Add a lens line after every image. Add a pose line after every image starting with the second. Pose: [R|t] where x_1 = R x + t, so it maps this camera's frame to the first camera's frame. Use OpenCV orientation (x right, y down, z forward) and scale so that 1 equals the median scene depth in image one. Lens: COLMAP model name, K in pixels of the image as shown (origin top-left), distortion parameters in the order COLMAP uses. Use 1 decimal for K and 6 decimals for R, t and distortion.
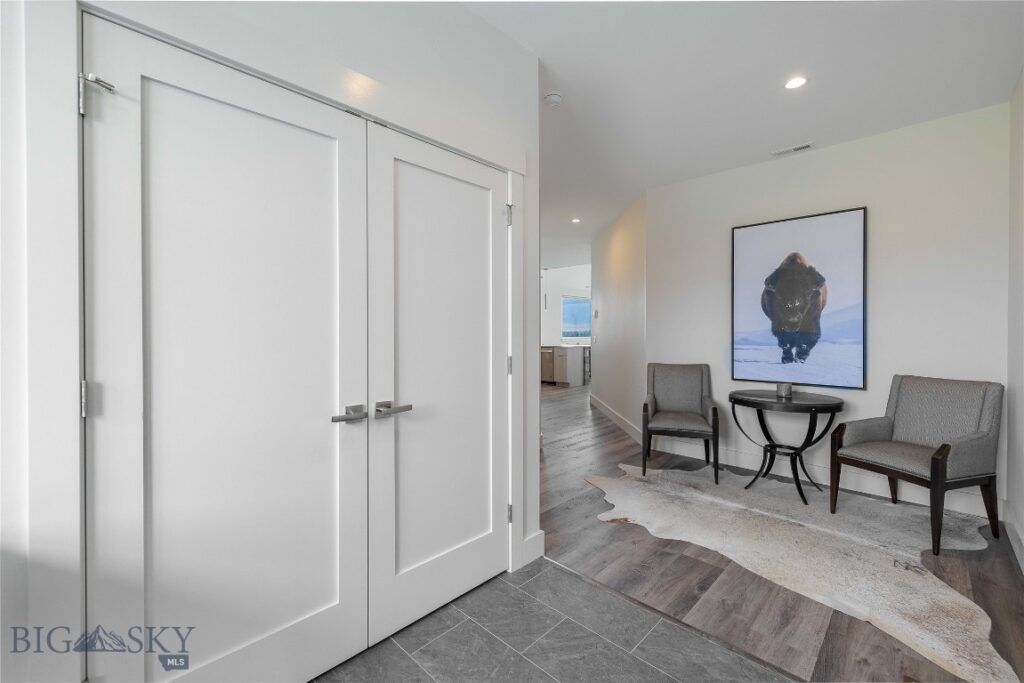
lens RADIAL K [[424.9, 0, 512.0], [0, 424.9, 341.5], [0, 0, 1]] dist [0.001405, 0.000048]
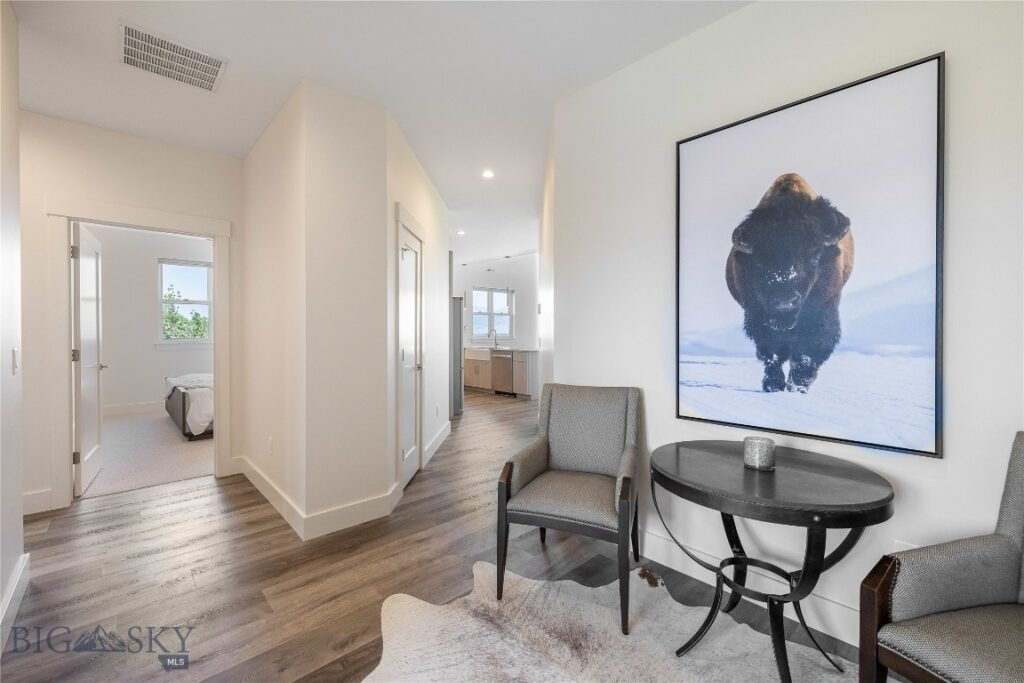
lens RADIAL K [[424.9, 0, 512.0], [0, 424.9, 341.5], [0, 0, 1]] dist [0.001405, 0.000048]
pose [[0.998709, 0.002334, -0.050750, 0.364713], [-0.002479, 0.999993, -0.002788, -0.007308], [0.050743, 0.002910, 0.998708, 0.480706]]
